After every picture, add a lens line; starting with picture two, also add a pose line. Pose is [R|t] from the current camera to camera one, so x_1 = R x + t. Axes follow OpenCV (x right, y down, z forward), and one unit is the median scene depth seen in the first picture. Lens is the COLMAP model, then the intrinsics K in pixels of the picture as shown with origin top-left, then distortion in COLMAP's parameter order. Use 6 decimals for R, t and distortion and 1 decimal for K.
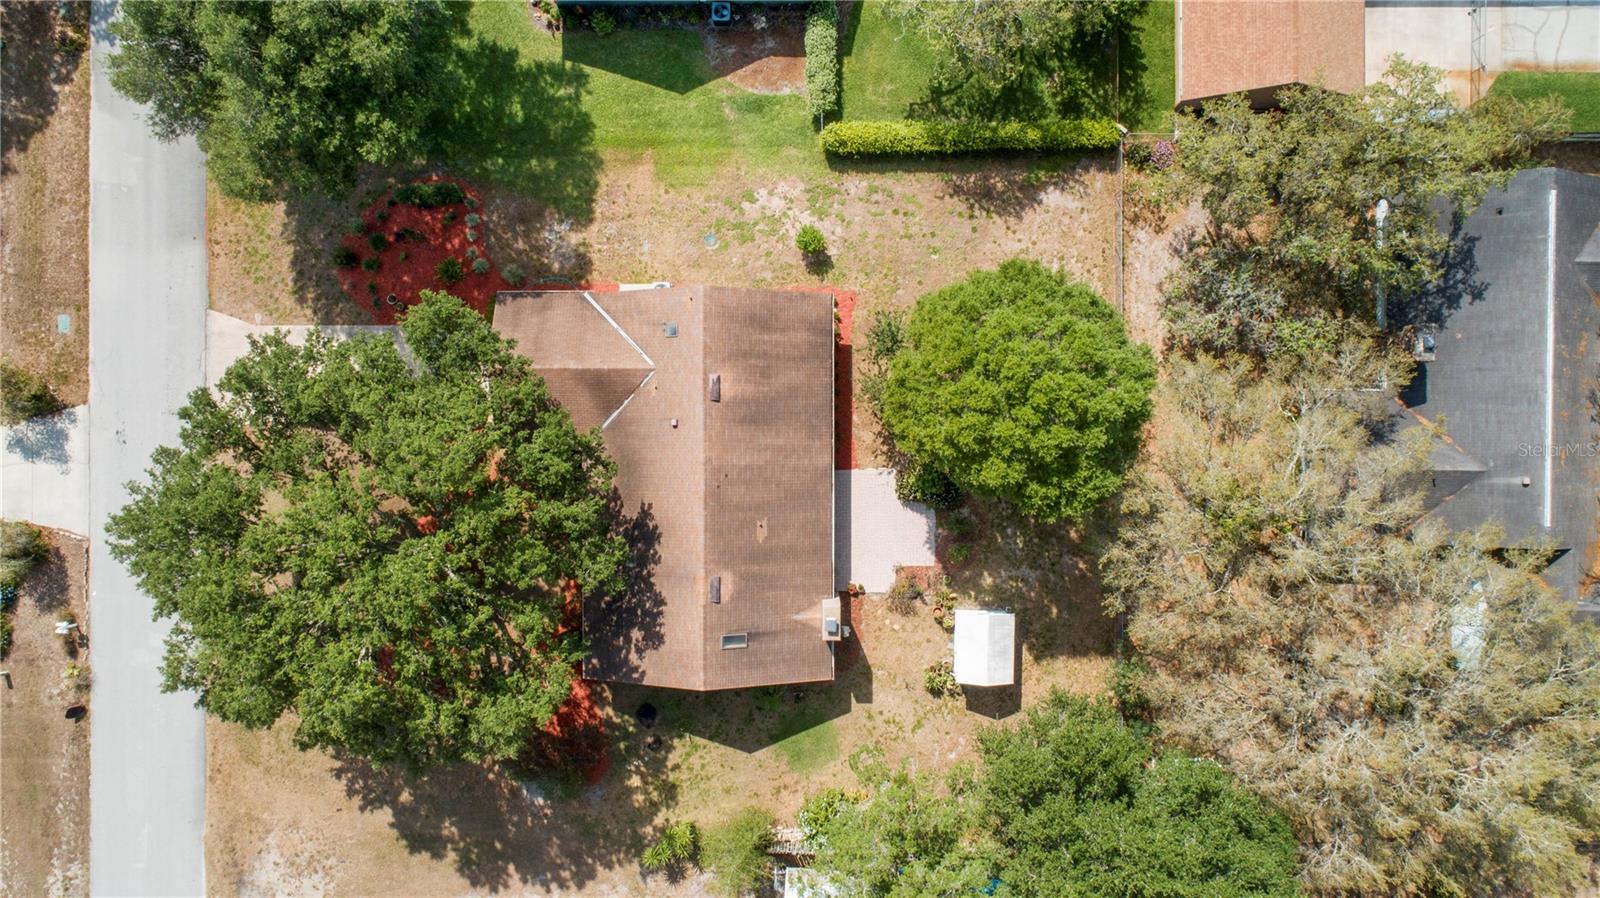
lens RADIAL K [[1066.7, 0, 800.2], [0, 1066.7, 451.0], [0, 0, 1]] dist [-0.022083, 0.005267]
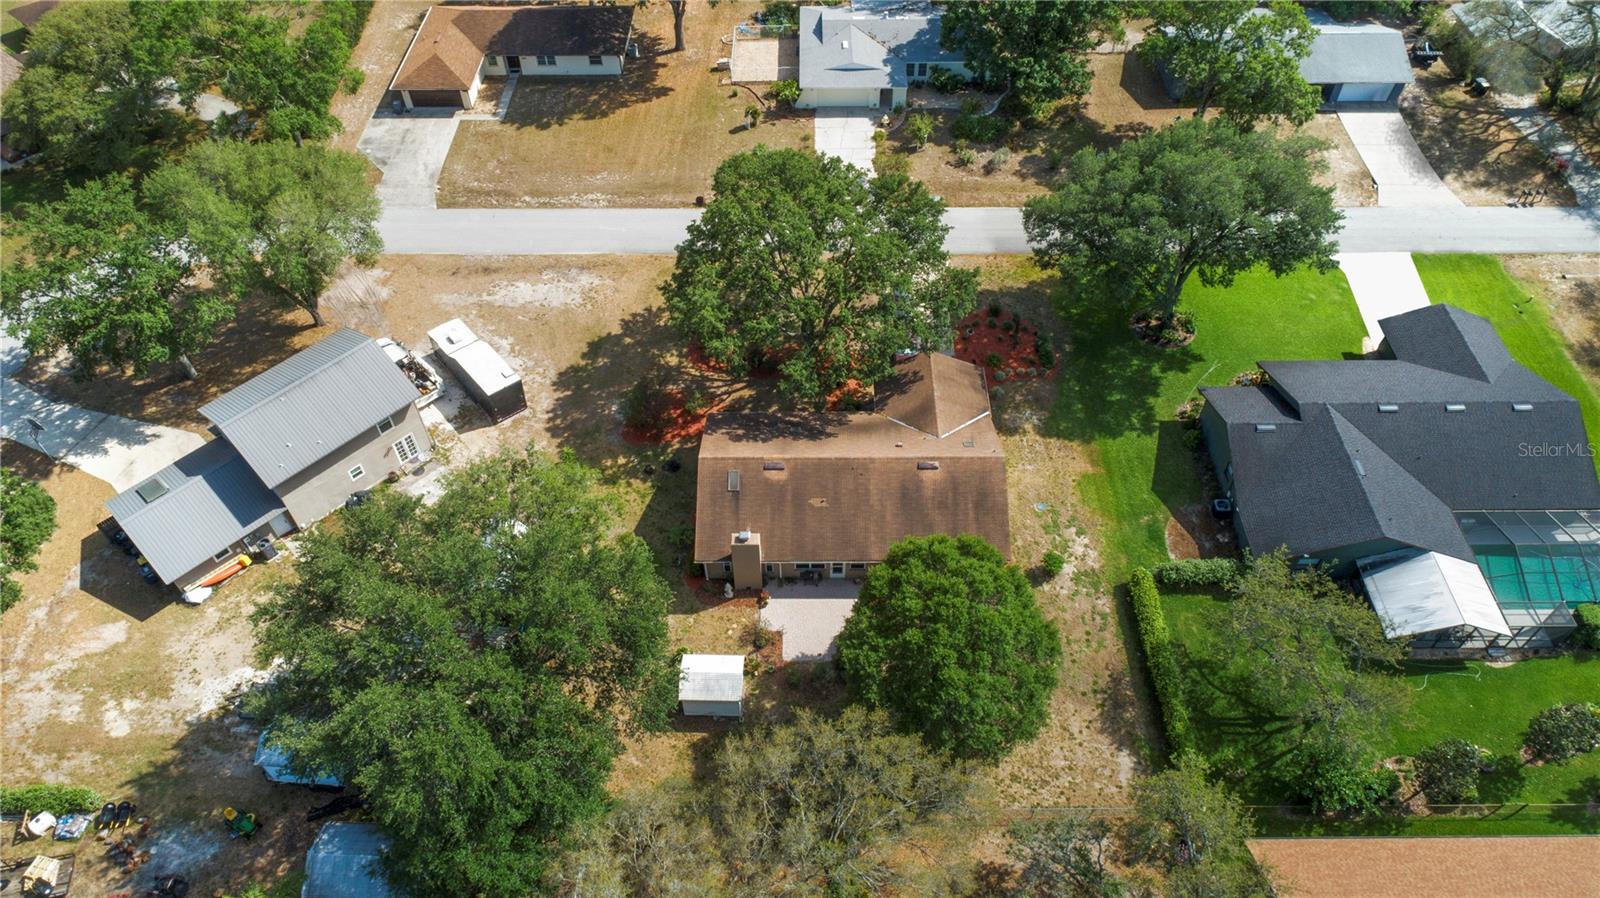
lens RADIAL K [[1066.7, 0, 801.4], [0, 1066.7, 449.2], [0, 0, 1]] dist [-0.022083, 0.005267]
pose [[-0.004368, 0.761926, -0.647650, 0.687600], [-0.999990, -0.003040, 0.003168, 0.084230], [0.000445, 0.647657, 0.761931, -0.012611]]
